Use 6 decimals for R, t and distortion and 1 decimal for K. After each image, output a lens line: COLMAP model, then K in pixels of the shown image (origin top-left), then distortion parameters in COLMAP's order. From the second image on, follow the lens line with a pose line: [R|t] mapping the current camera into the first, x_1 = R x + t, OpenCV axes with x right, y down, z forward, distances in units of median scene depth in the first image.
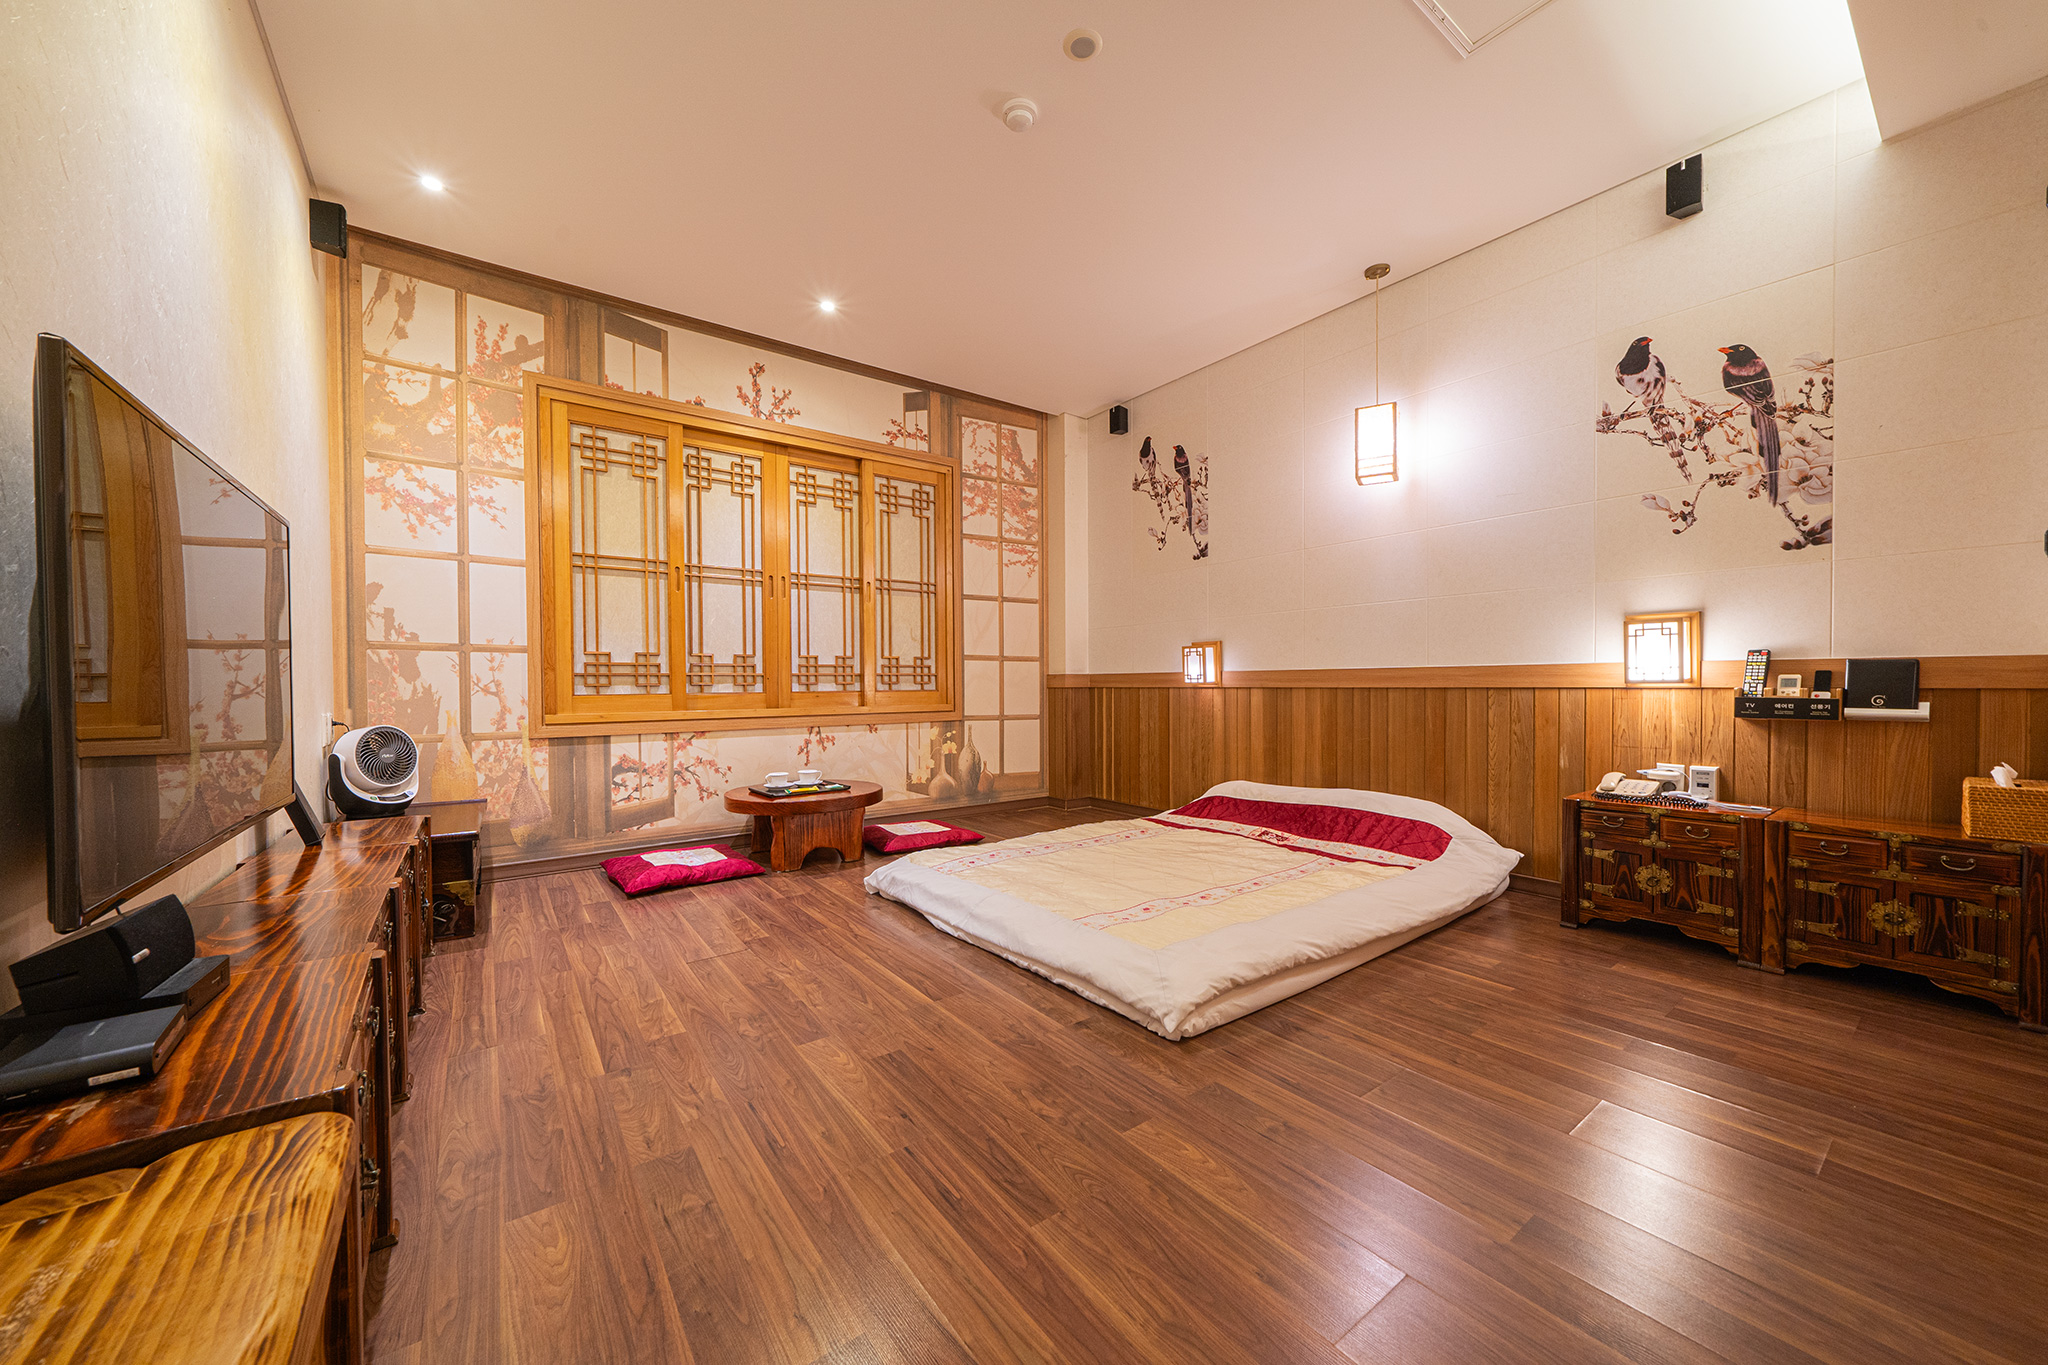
lens RADIAL K [[737.6, 0, 1017.5], [0, 737.6, 689.6], [0, 0, 1]] dist [-0.002507, -0.000175]
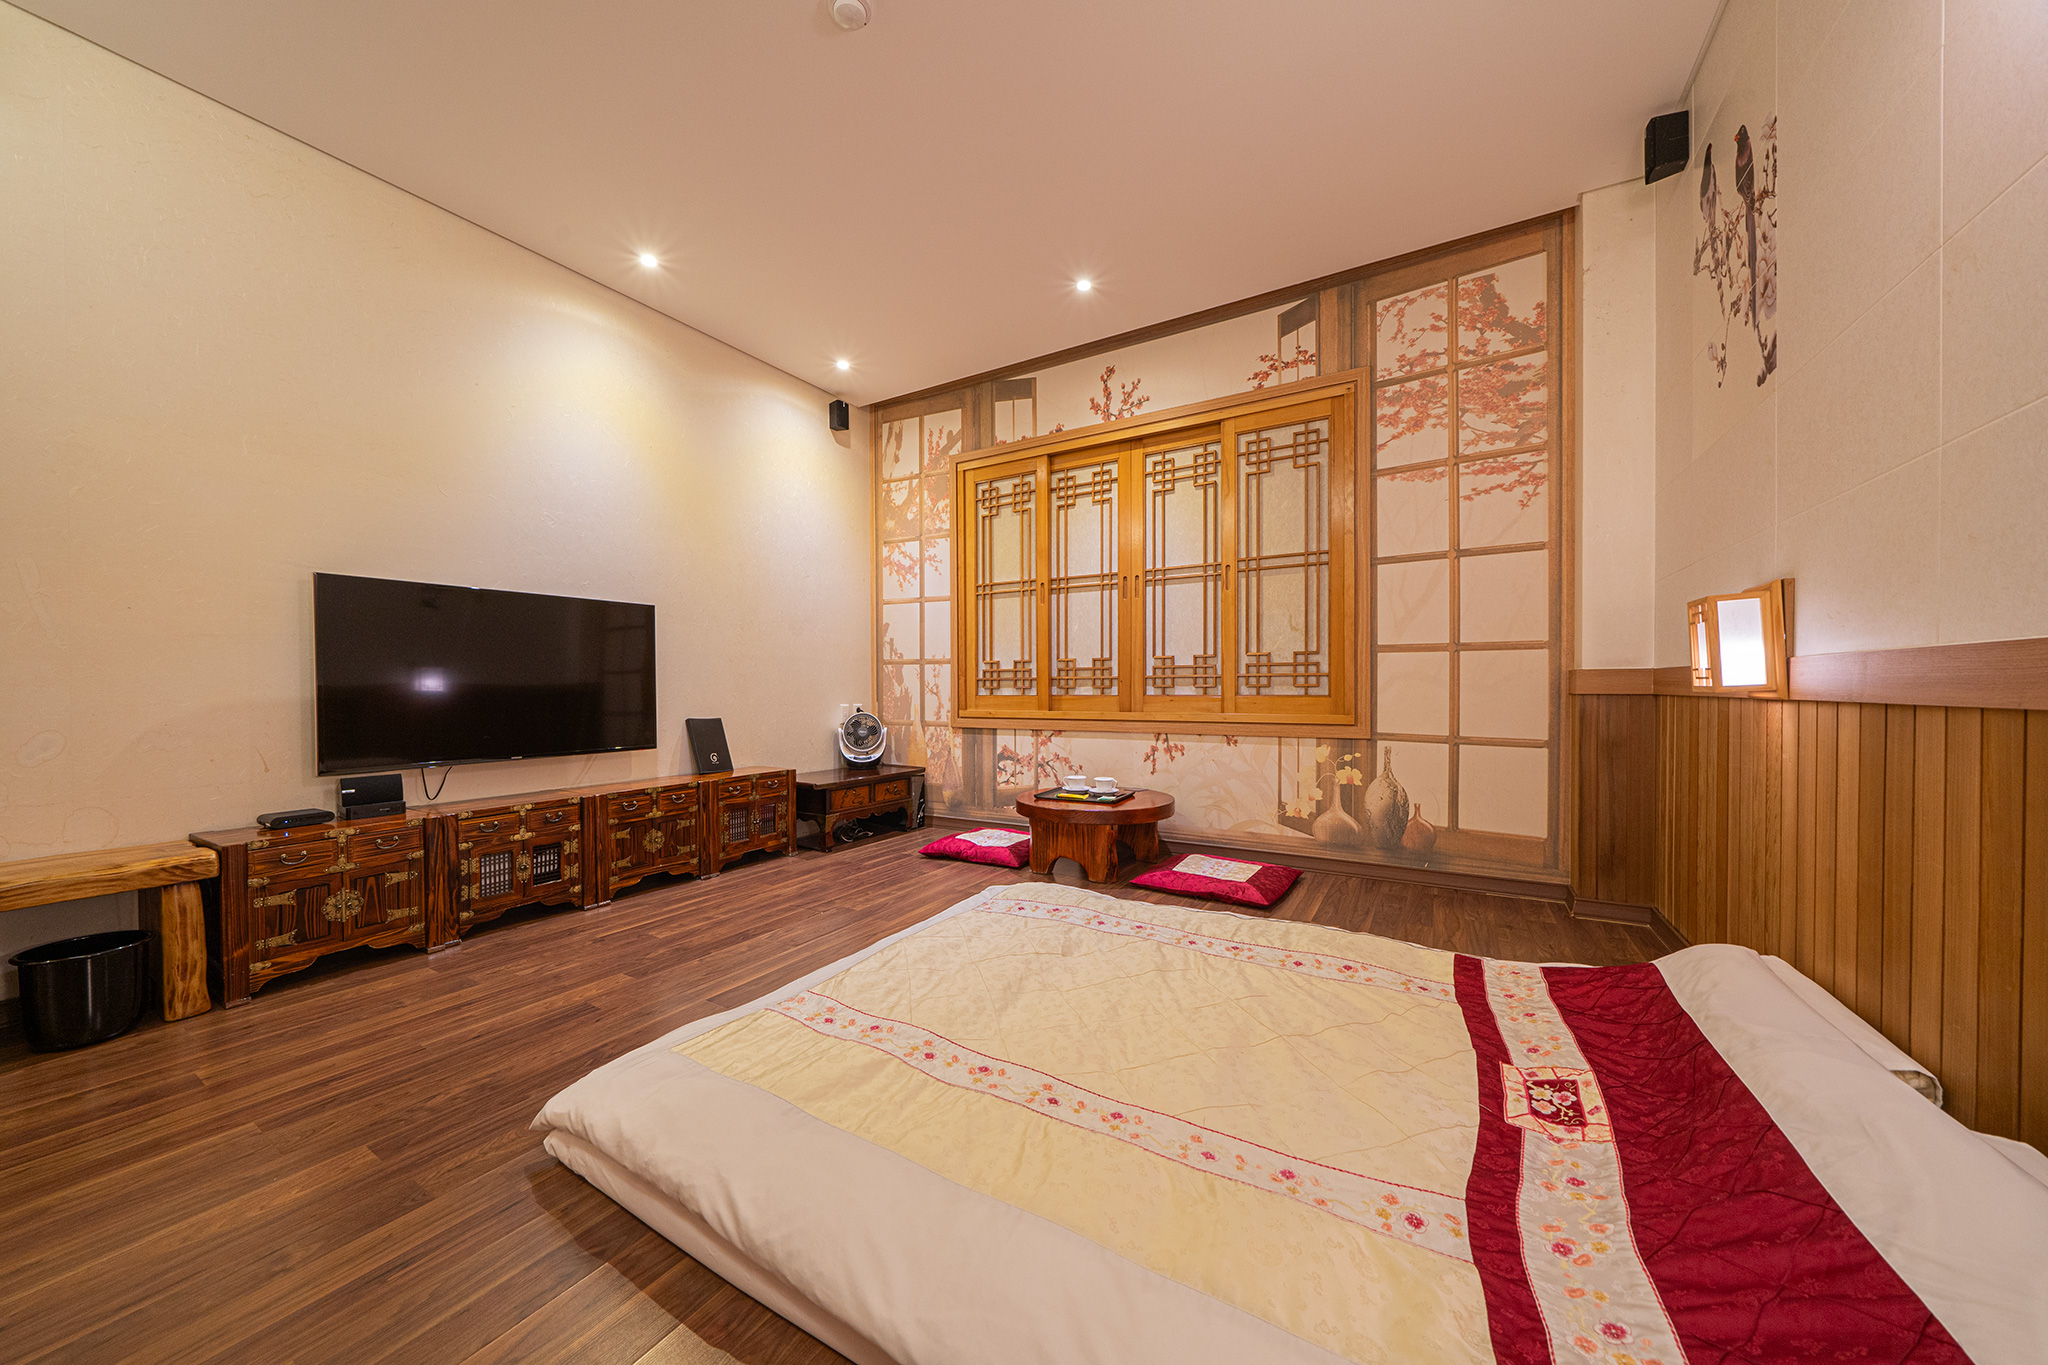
lens RADIAL K [[699.4, 0, 1015.5], [0, 699.4, 690.8], [0, 0, 1]] dist [-0.006631, 0.000374]
pose [[0.386056, 0.009860, -0.922423, 0.491445], [-0.004326, 0.999951, 0.008878, -0.010364], [0.922465, 0.000563, 0.386079, 0.529678]]
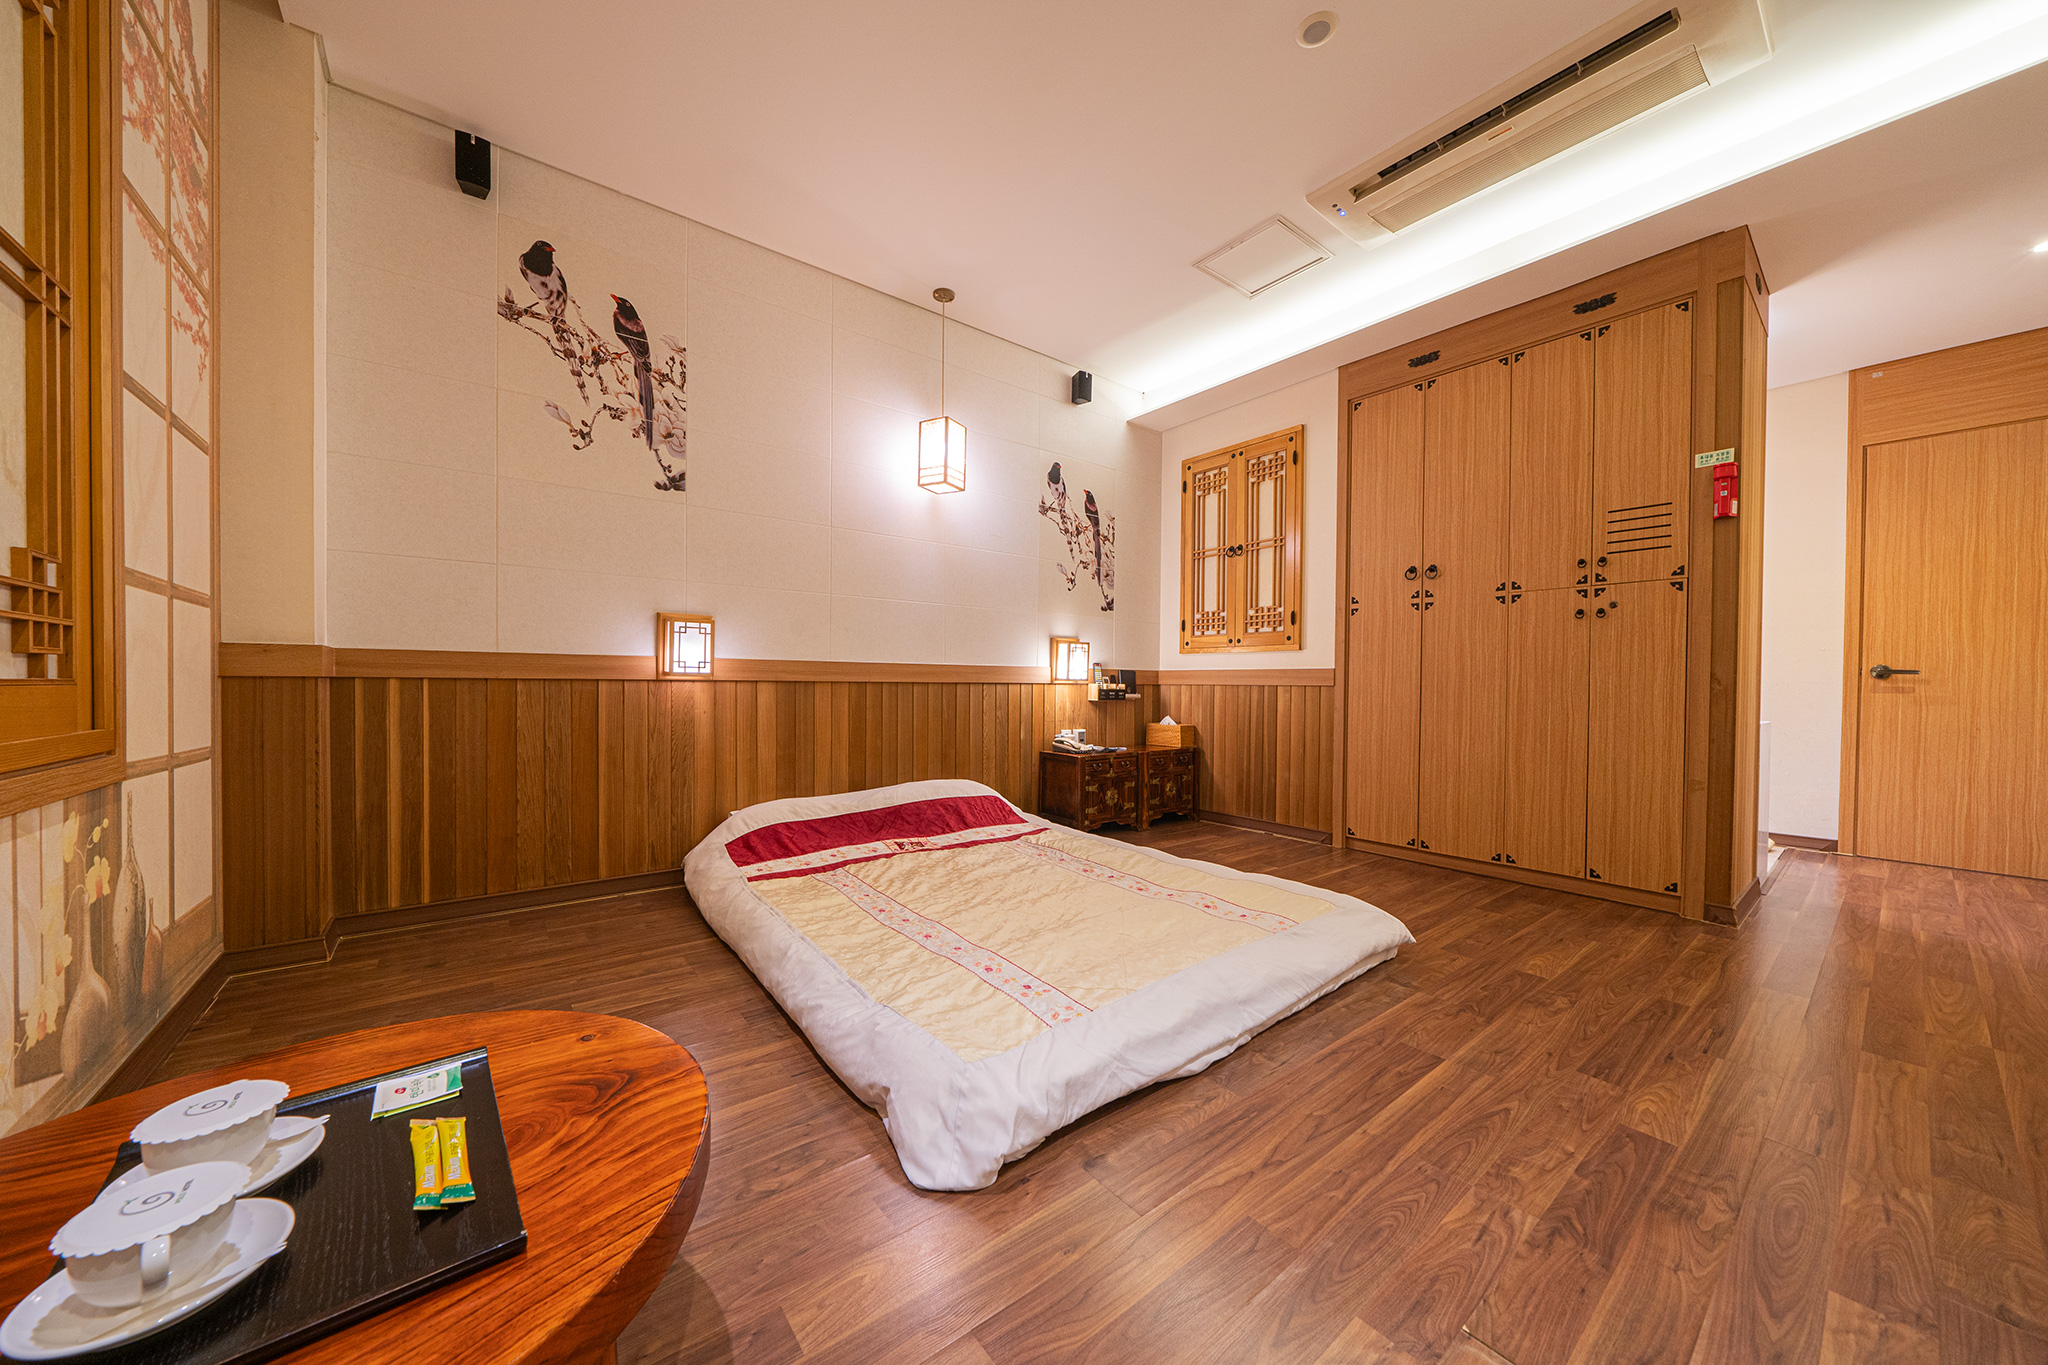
lens RADIAL K [[699.4, 0, 1020.4], [0, 699.4, 690.1], [0, 0, 1]] dist [-0.006631, 0.000374]
pose [[-0.033196, -0.005909, 0.999431, -0.453609], [-0.002033, 0.999981, 0.005844, 0.002095], [-0.999447, -0.001838, -0.033207, 0.778329]]
